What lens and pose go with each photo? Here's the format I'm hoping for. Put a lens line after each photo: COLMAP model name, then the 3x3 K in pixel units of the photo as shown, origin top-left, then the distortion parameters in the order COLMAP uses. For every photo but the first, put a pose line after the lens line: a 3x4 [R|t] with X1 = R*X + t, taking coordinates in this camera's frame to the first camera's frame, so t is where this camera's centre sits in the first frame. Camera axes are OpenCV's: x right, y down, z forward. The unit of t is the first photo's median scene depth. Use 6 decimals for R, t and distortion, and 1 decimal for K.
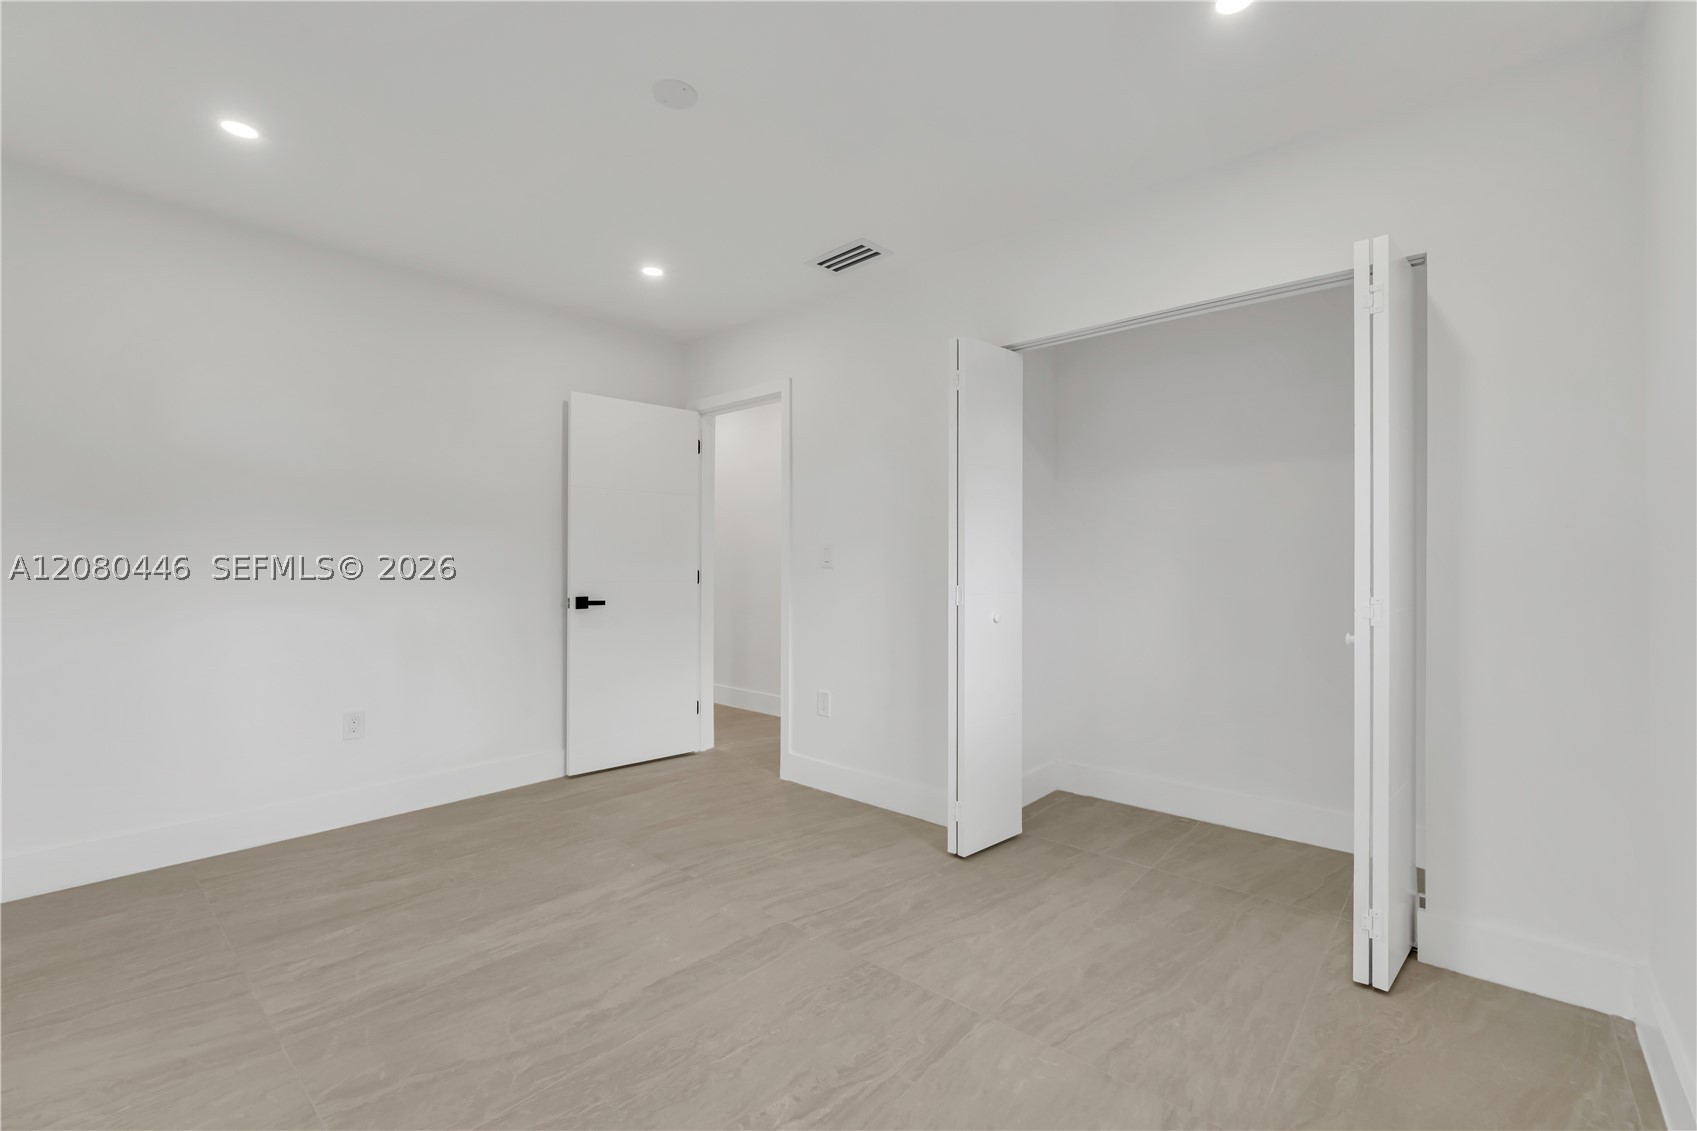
lens RADIAL K [[724.9, 0, 864.4], [0, 724.9, 555.7], [0, 0, 1]] dist [-0.001458, -0.000167]
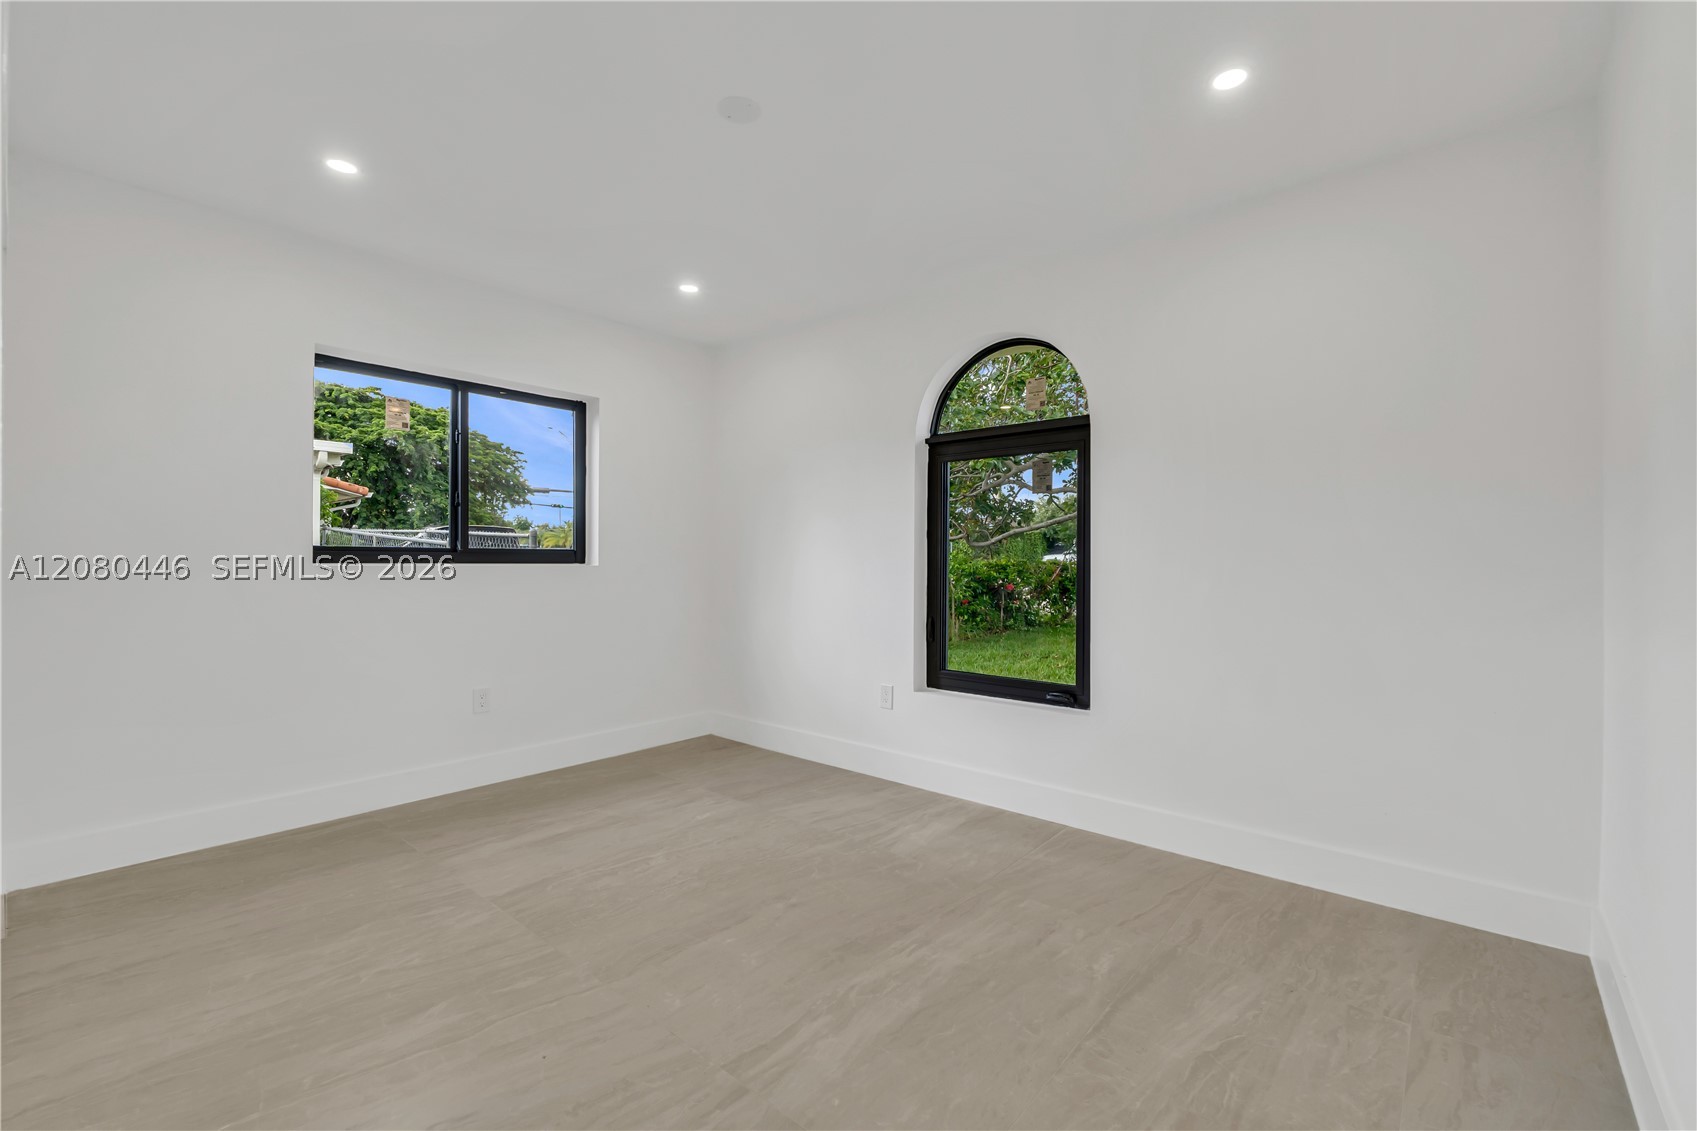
lens RADIAL K [[714.2, 0, 853.5], [0, 714.2, 559.6], [0, 0, 1]] dist [-0.004075, -0.000271]
pose [[-0.999955, -0.009046, -0.002738, -0.406079], [-0.009015, 0.999896, -0.011213, 0.023724], [0.002839, -0.011188, -0.999933, 1.917355]]
